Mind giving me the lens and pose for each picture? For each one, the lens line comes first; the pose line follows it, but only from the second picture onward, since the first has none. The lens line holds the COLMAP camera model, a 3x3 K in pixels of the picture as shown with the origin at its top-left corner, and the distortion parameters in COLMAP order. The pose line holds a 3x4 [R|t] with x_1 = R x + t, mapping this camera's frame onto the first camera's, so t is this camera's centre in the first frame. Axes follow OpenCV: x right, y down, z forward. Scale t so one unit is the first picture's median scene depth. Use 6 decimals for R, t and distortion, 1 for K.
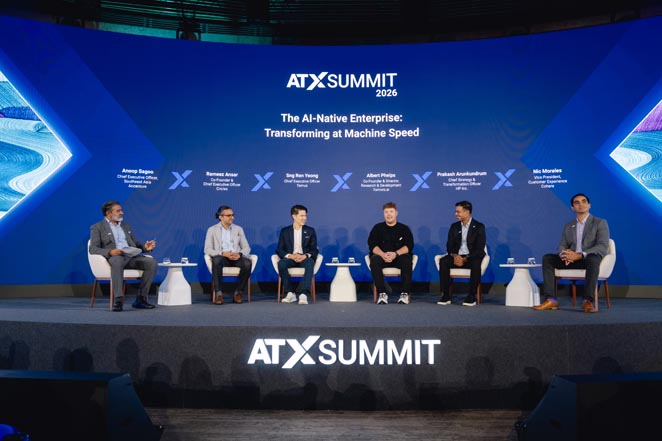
lens RADIAL K [[566.8, 0, 331.9], [0, 566.8, 222.2], [0, 0, 1]] dist [-0.002196, 0.002075]
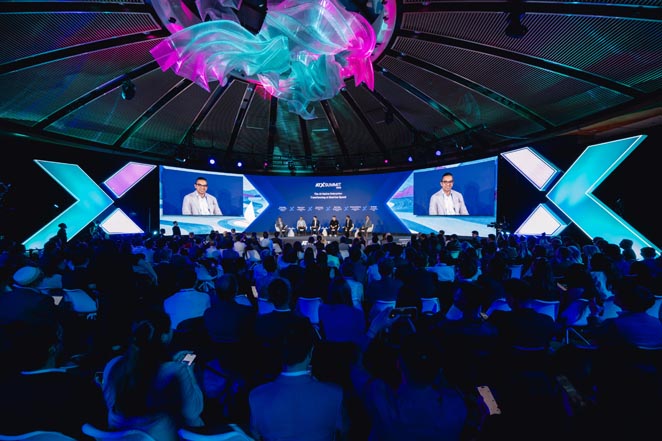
lens RADIAL K [[259.1, 0, 331.0], [0, 259.1, 220.5], [0, 0, 1]] dist [0.000728, 0.000062]
pose [[0.993155, -0.001421, -0.116793, 0.320773], [0.009570, 0.997554, 0.069240, -0.141233], [0.116409, -0.069884, 0.990740, -1.145563]]
